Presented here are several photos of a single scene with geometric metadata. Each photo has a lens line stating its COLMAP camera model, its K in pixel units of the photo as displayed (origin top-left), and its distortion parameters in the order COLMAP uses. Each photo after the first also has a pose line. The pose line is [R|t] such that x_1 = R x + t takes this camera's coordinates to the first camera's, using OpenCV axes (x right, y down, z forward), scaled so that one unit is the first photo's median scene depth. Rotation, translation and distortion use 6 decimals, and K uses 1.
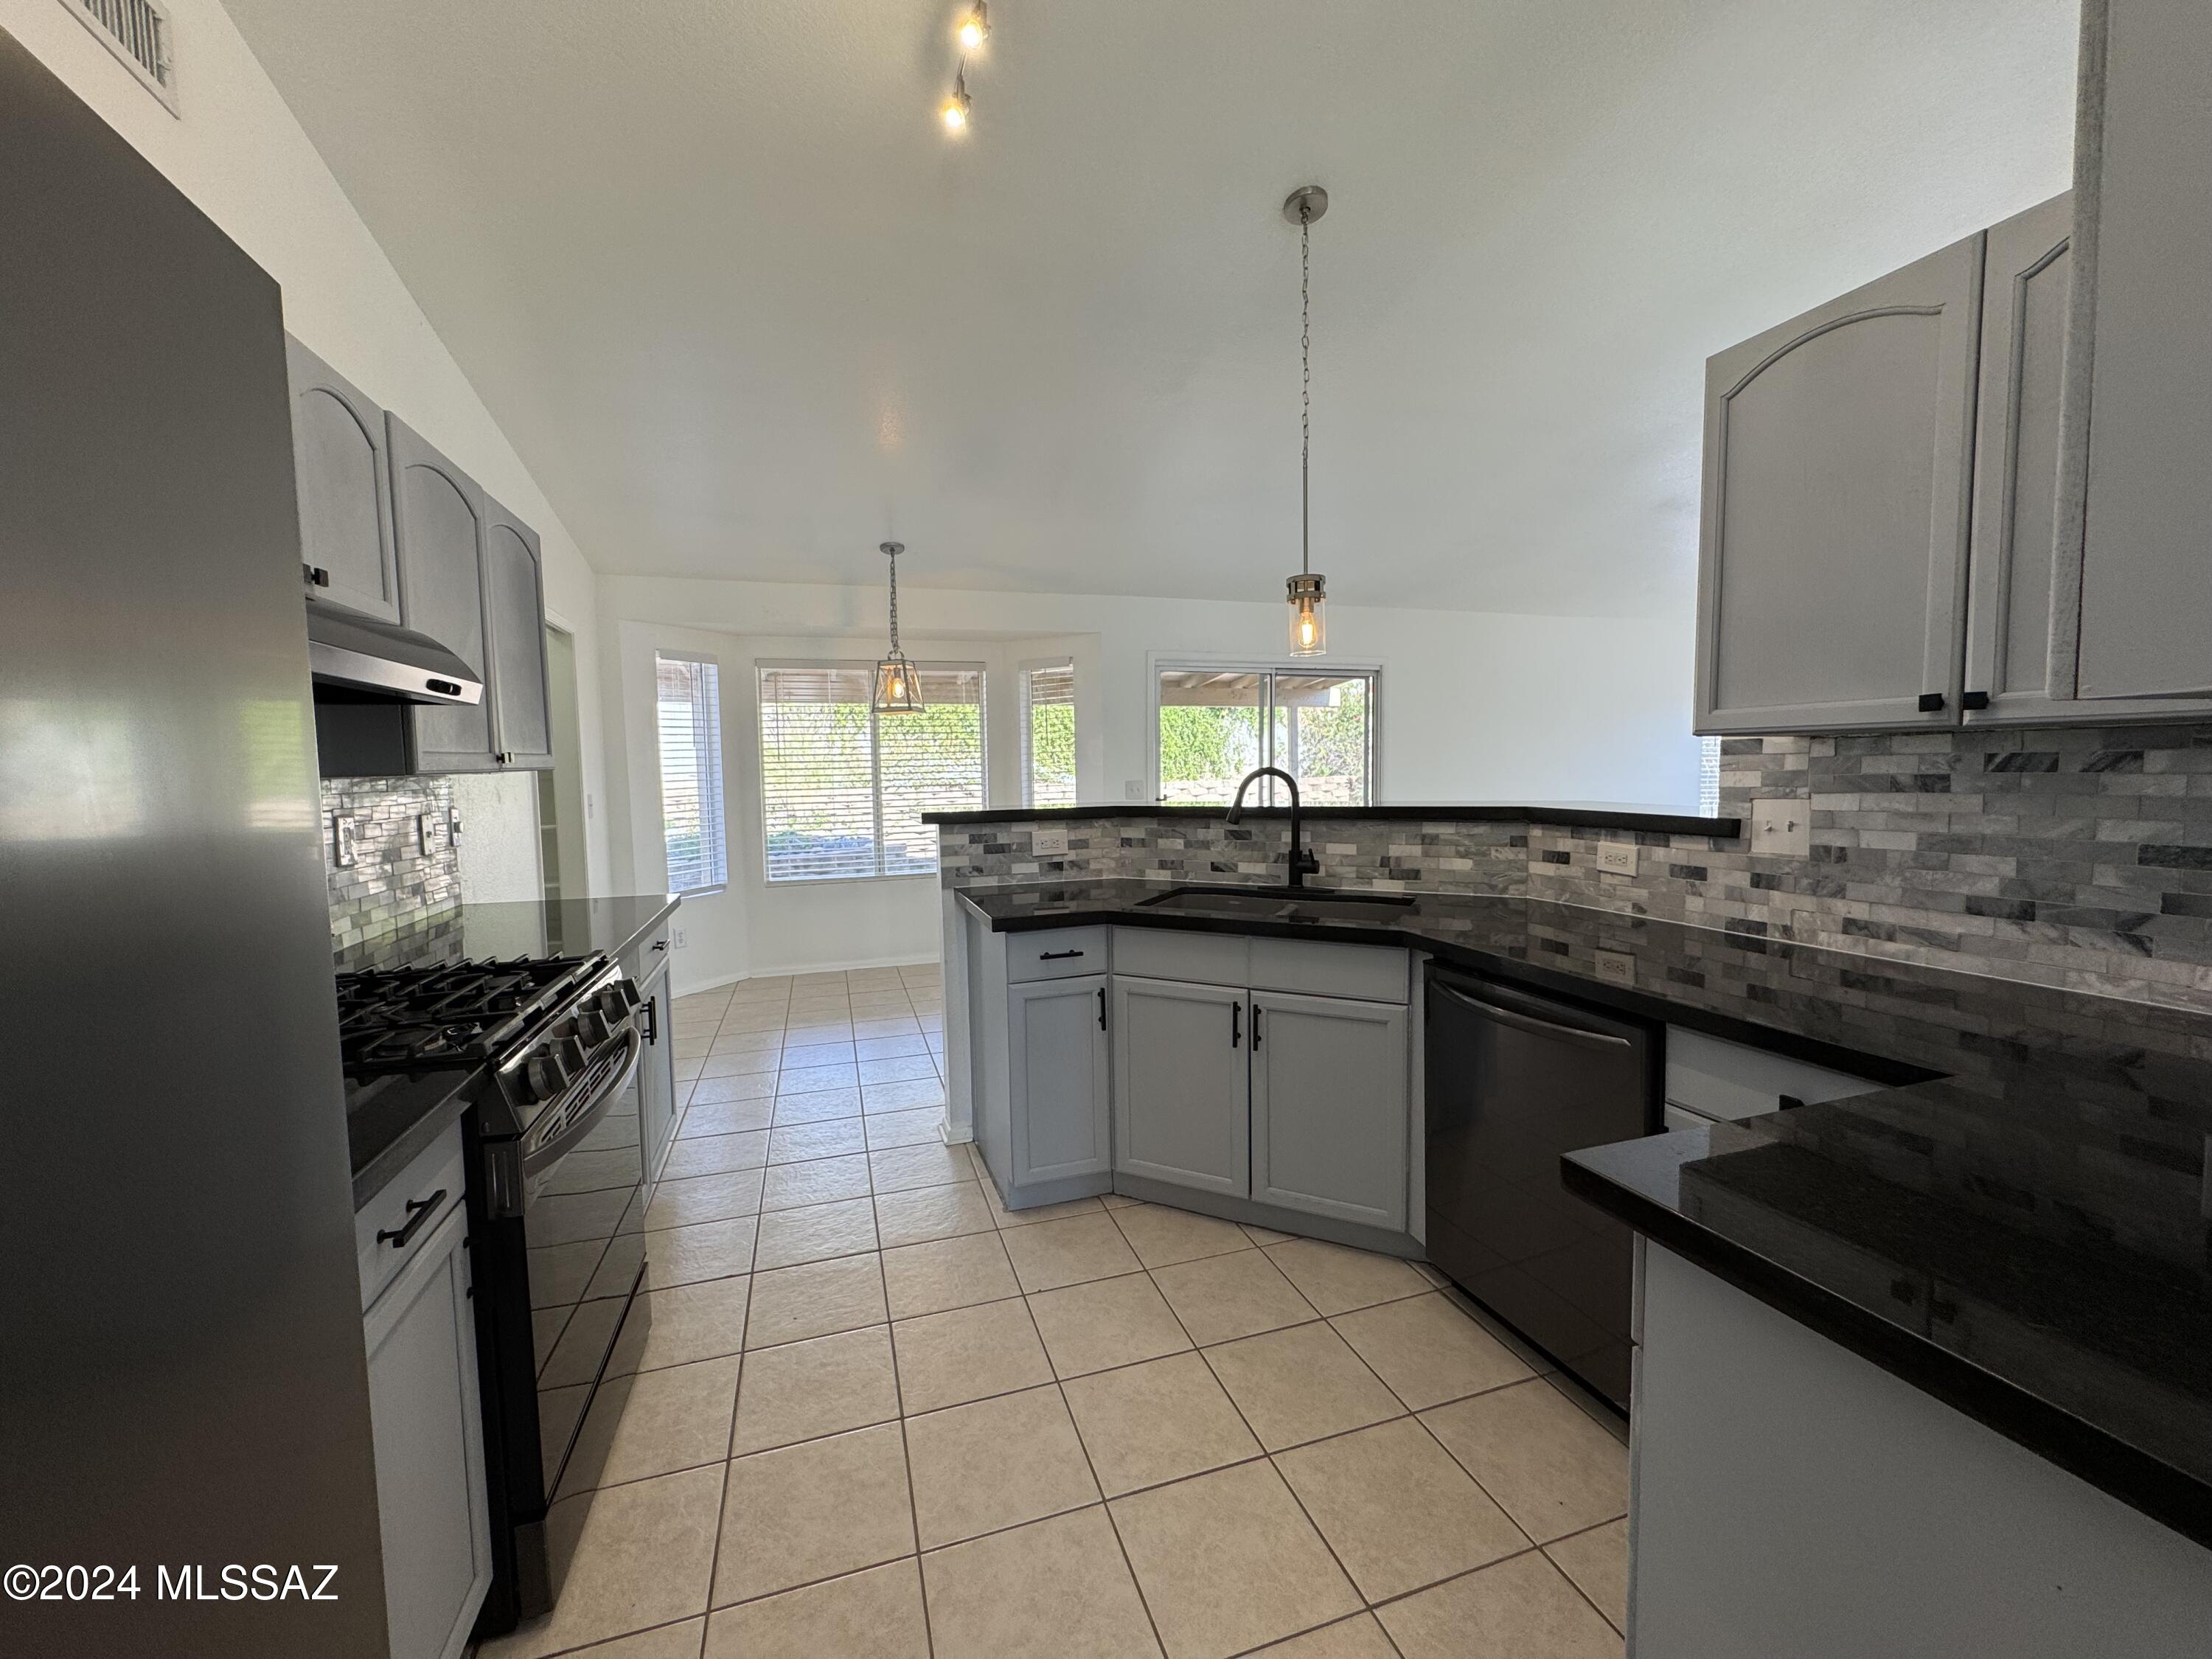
lens RADIAL K [[883.2, 0, 1102.6], [0, 883.2, 830.9], [0, 0, 1]] dist [-0.002181, 0.000251]
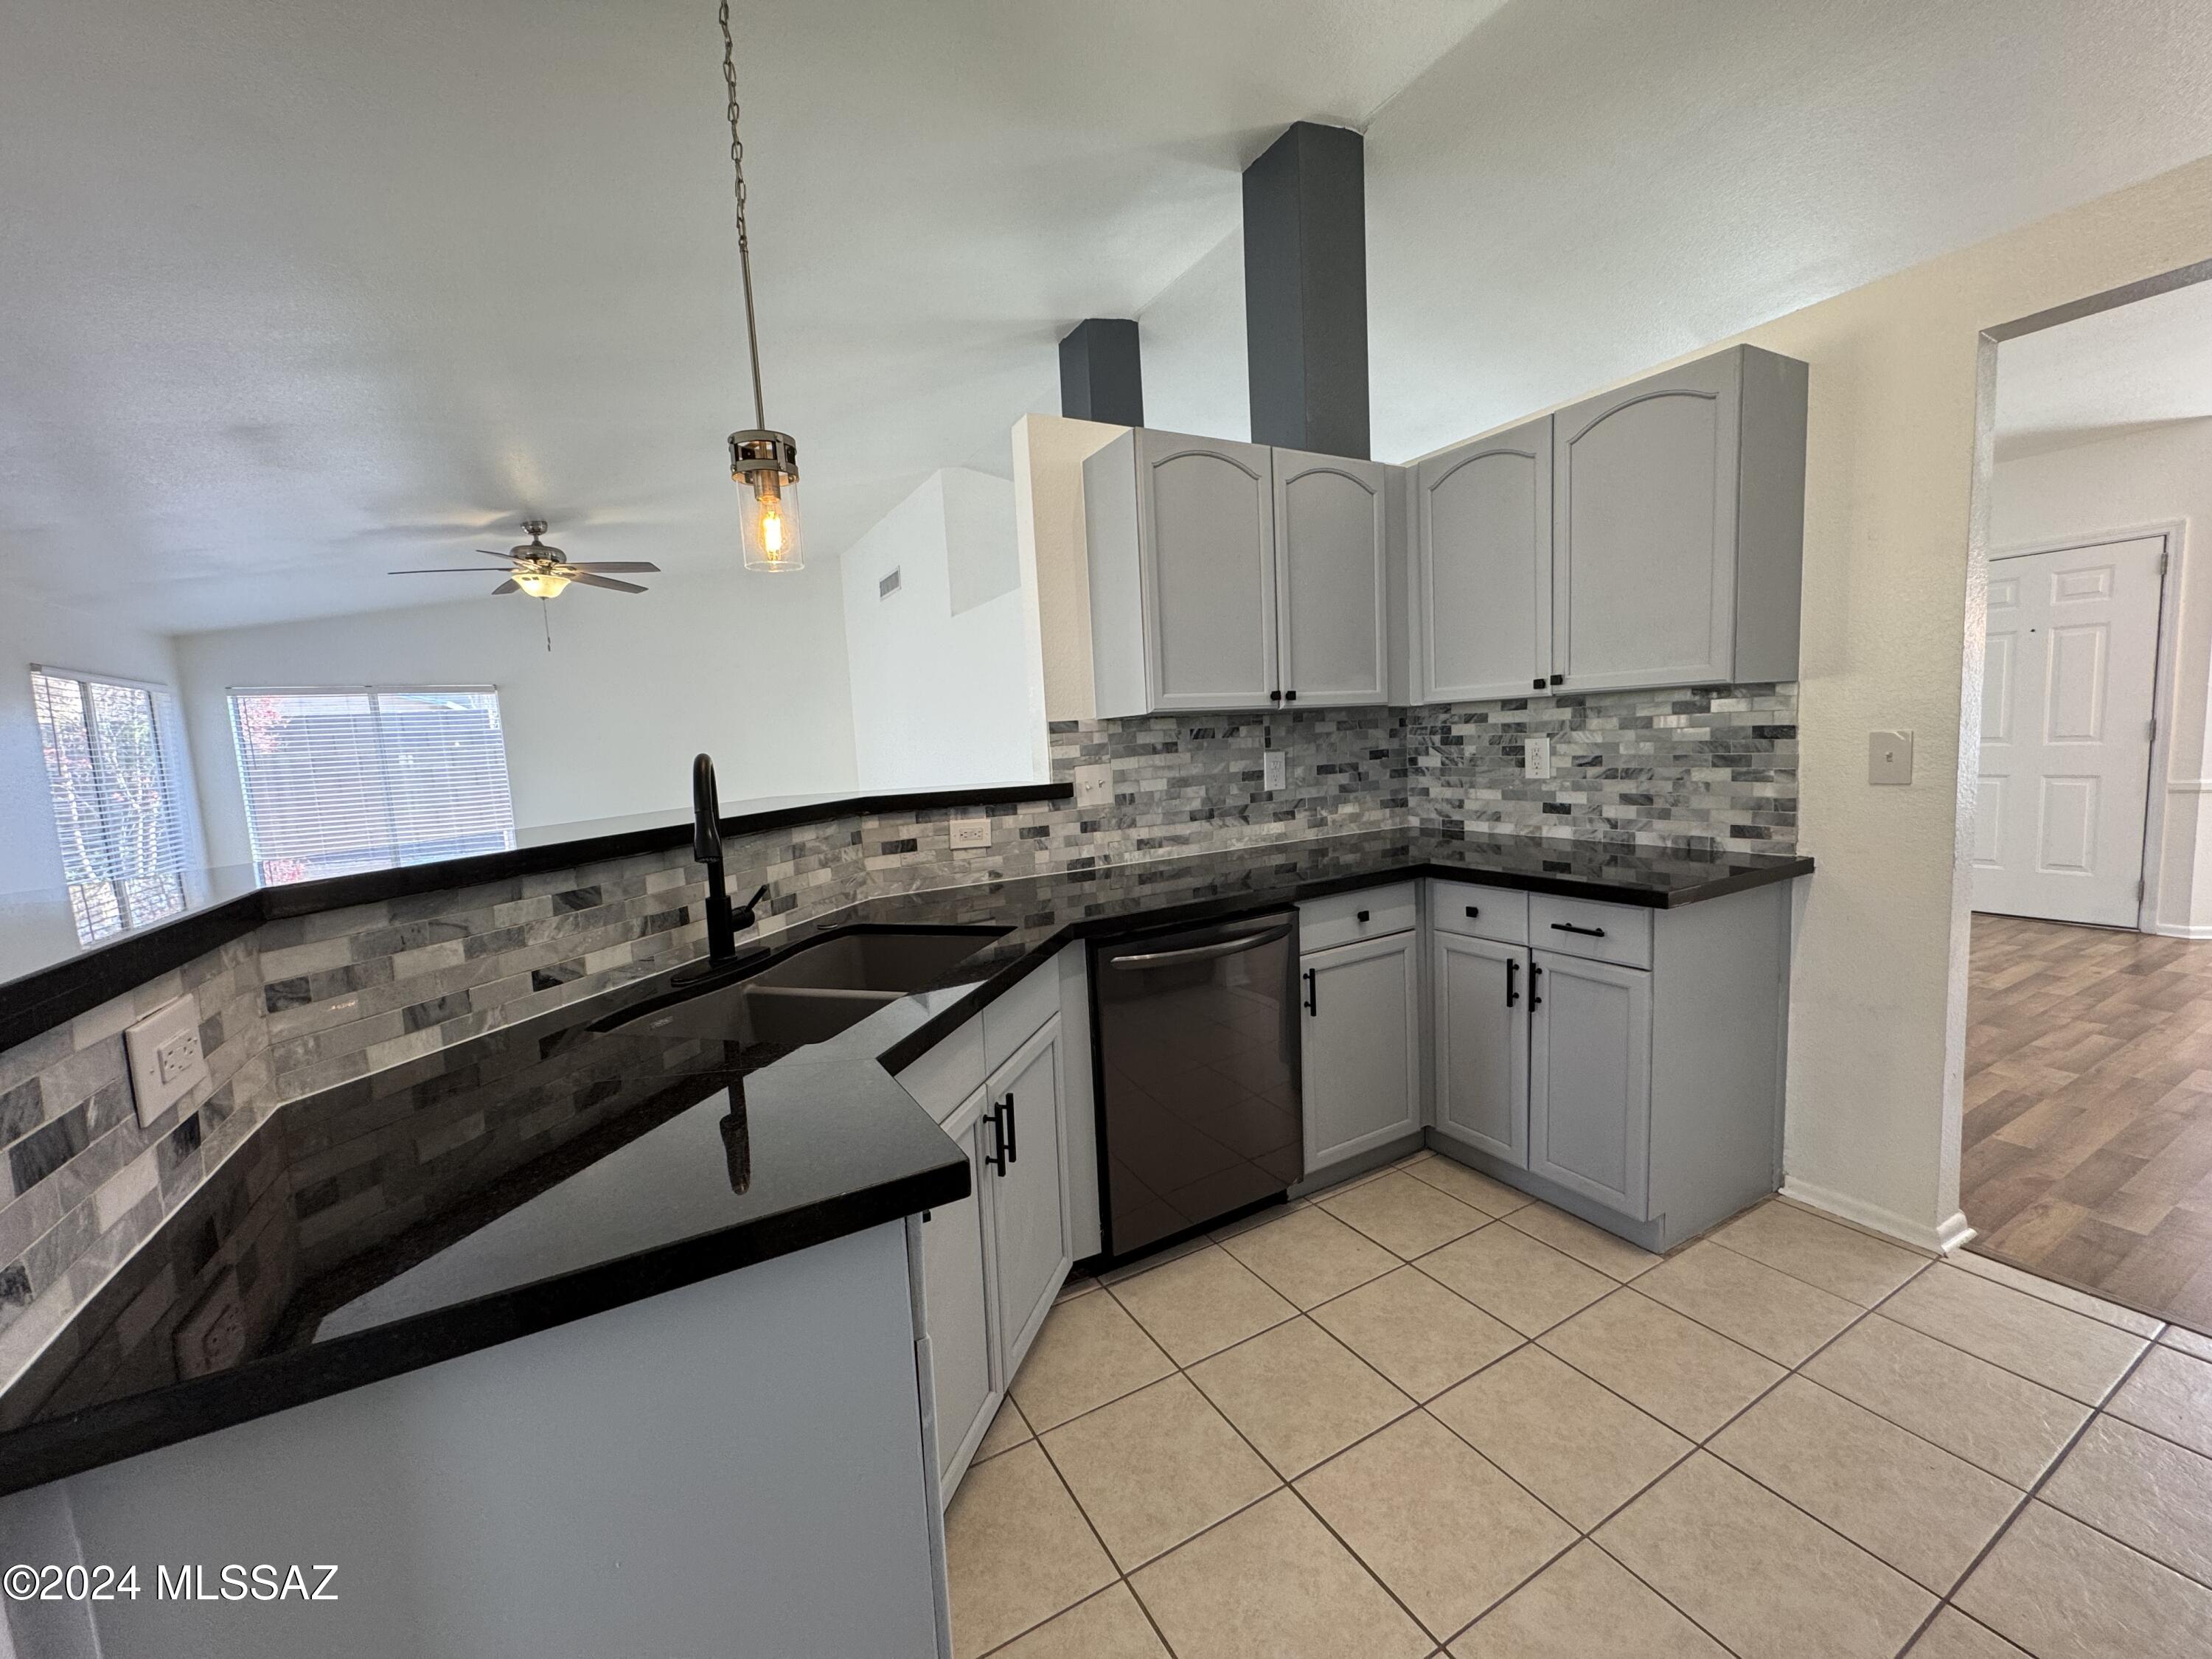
lens RADIAL K [[883.2, 0, 1102.6], [0, 883.2, 830.9], [0, 0, 1]] dist [-0.002181, 0.000251]
pose [[-0.191768, -0.075108, 0.978562, -0.600613], [0.125212, 0.987047, 0.100297, -0.072546], [-0.973420, 0.141762, -0.179880, 1.282863]]
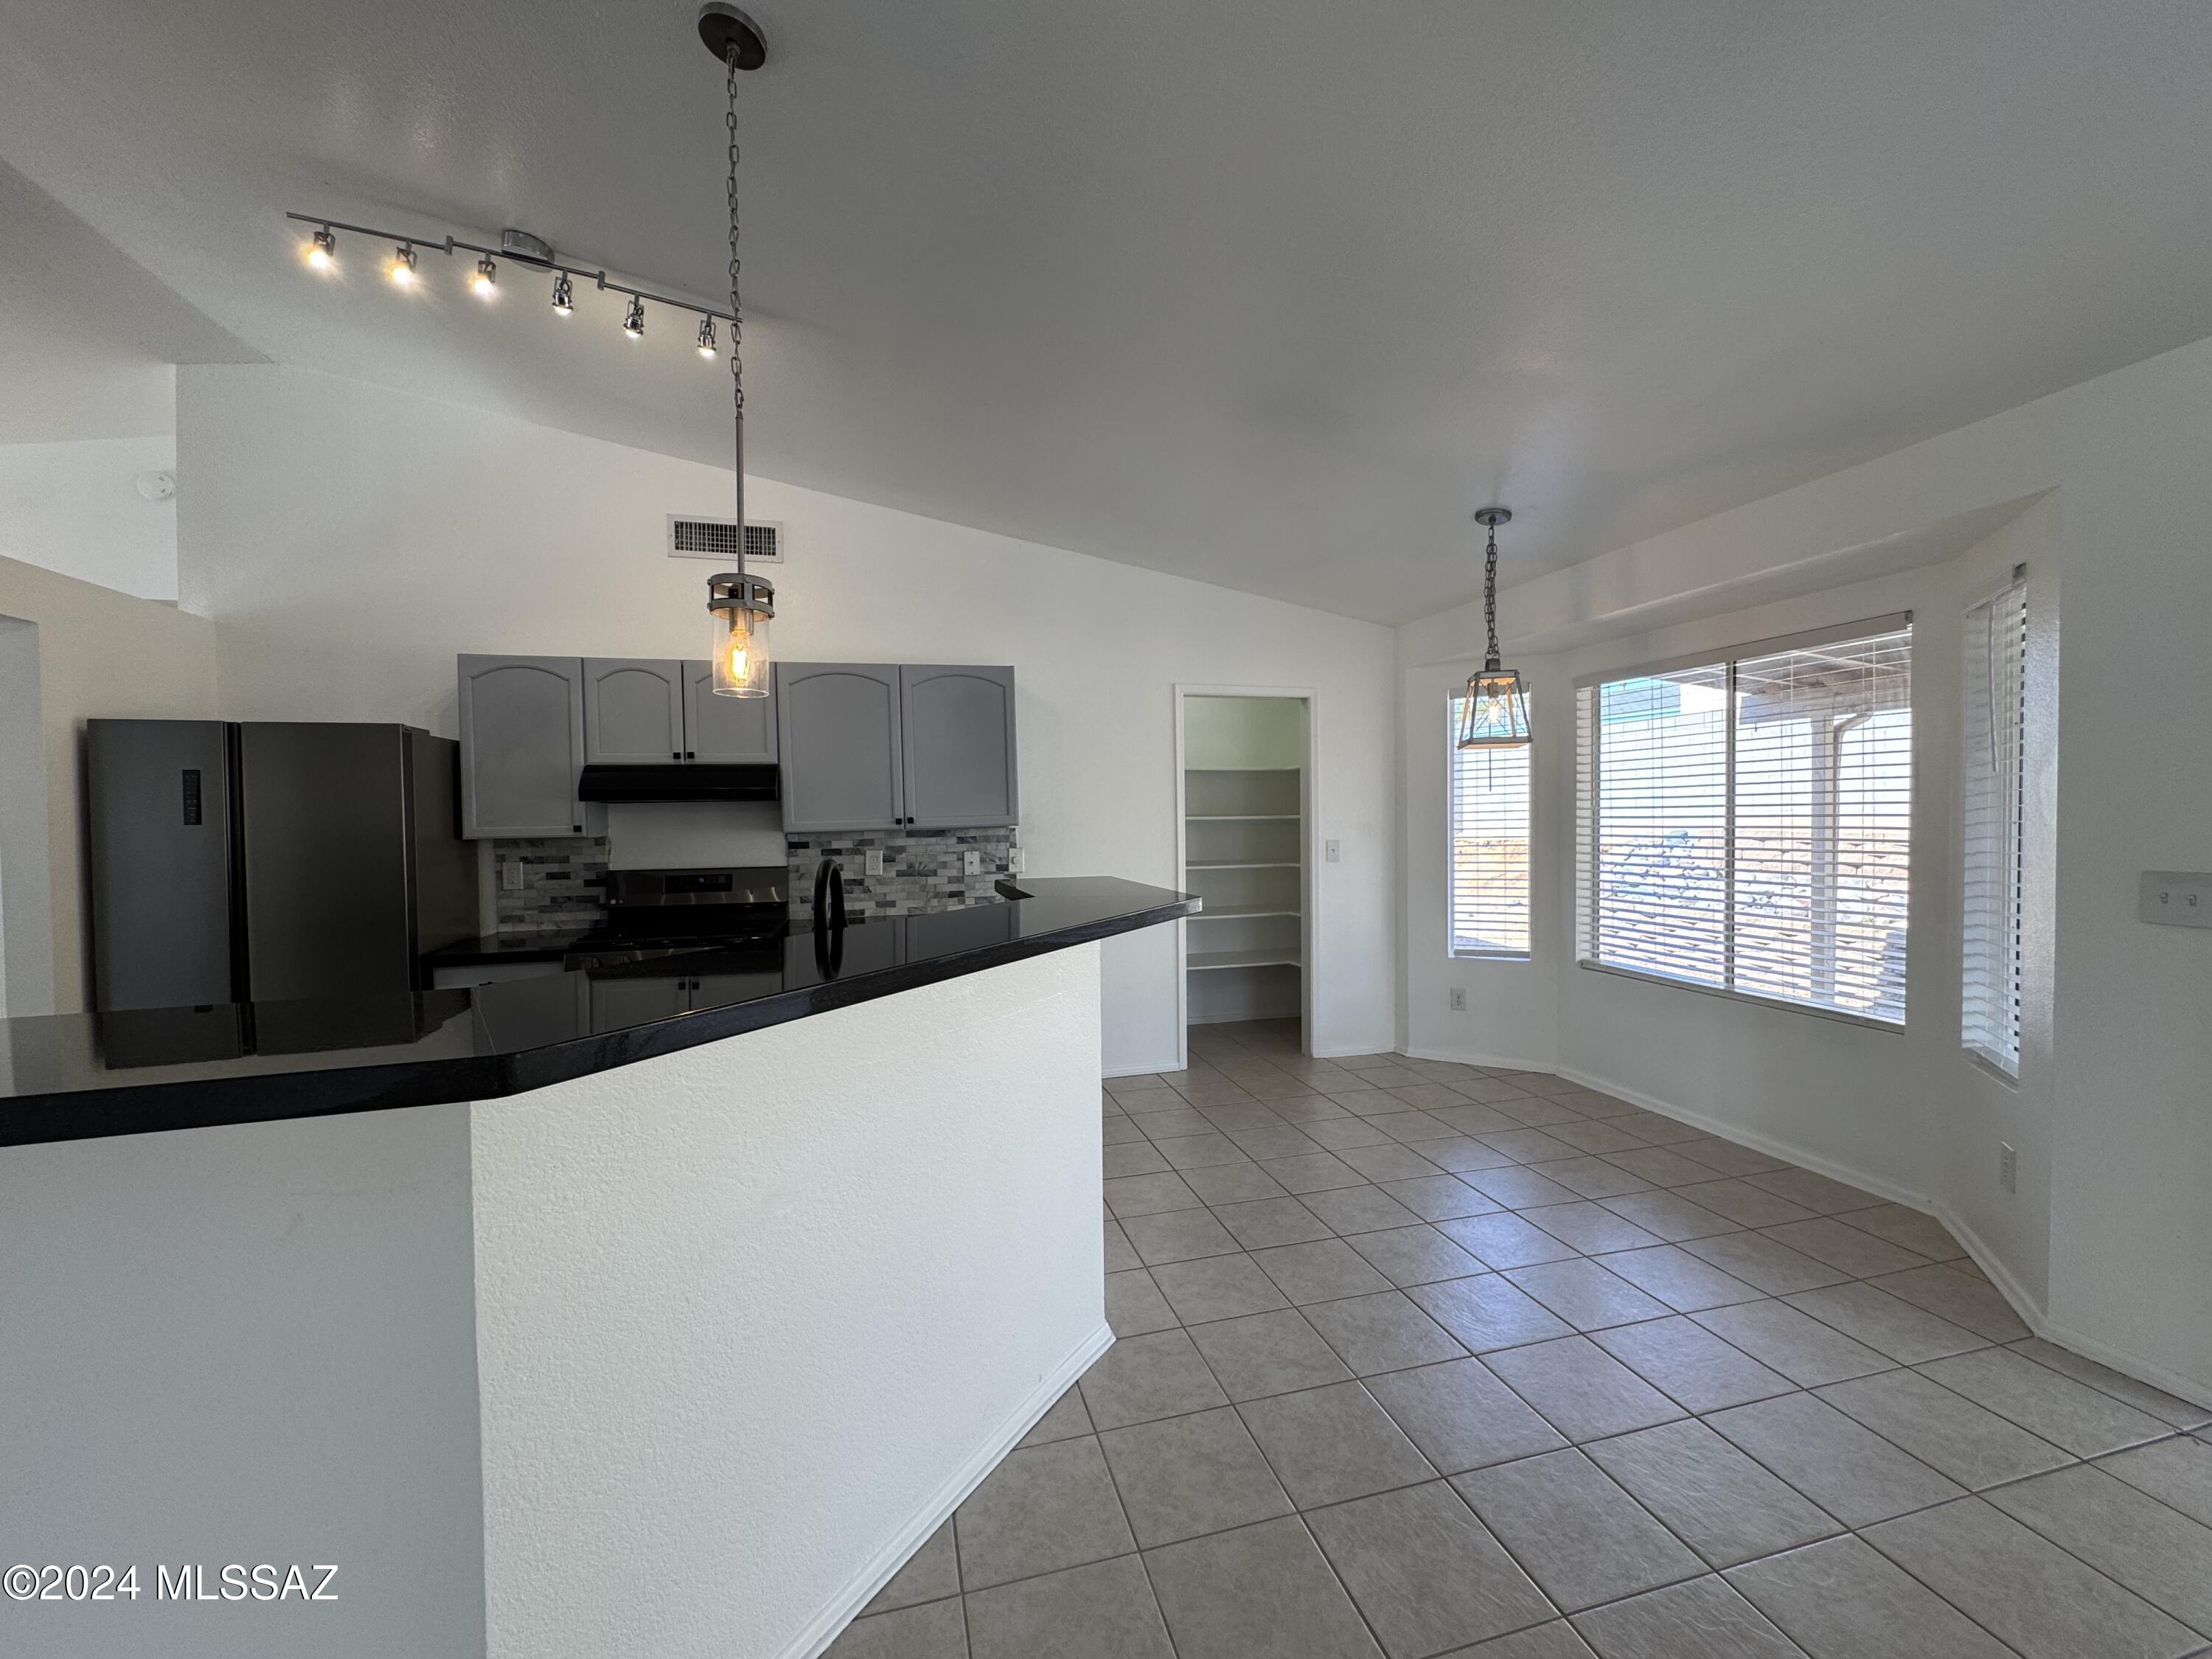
lens RADIAL K [[883.2, 0, 1102.6], [0, 883.2, 830.9], [0, 0, 1]] dist [-0.002181, 0.000251]
pose [[-0.048607, 0.037080, -0.998129, 1.237828], [-0.056347, 0.997617, 0.039805, -0.192607], [0.997227, 0.058176, -0.046402, 1.835914]]
